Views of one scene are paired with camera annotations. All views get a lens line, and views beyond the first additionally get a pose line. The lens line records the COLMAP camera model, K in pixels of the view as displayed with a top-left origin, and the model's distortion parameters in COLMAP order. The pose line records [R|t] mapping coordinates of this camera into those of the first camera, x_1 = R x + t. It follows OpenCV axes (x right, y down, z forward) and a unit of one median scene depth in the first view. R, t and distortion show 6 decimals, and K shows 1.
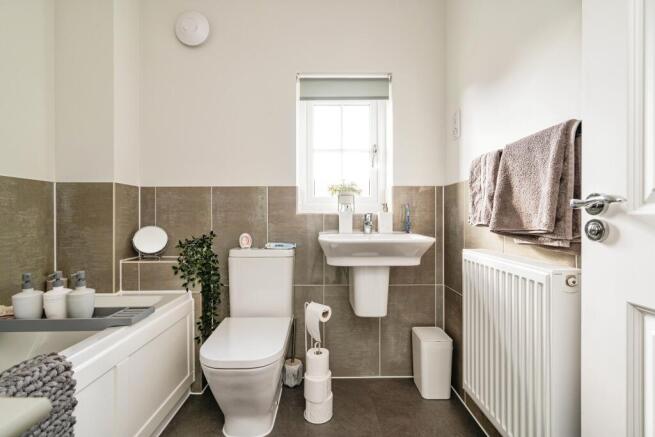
lens RADIAL K [[300.1, 0, 326.5], [0, 300.1, 217.7], [0, 0, 1]] dist [-0.021663, 0.000129]
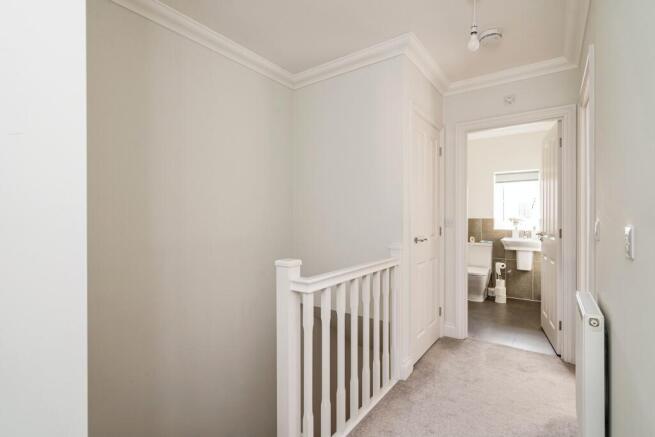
lens RADIAL K [[300.1, 0, 328.2], [0, 300.1, 220.9], [0, 0, 1]] dist [-0.021663, 0.000129]
pose [[0.782518, 0.002299, -0.622624, 0.385522], [-0.003900, 0.999992, -0.001210, -0.080987], [0.622616, 0.003375, 0.782520, -1.901266]]
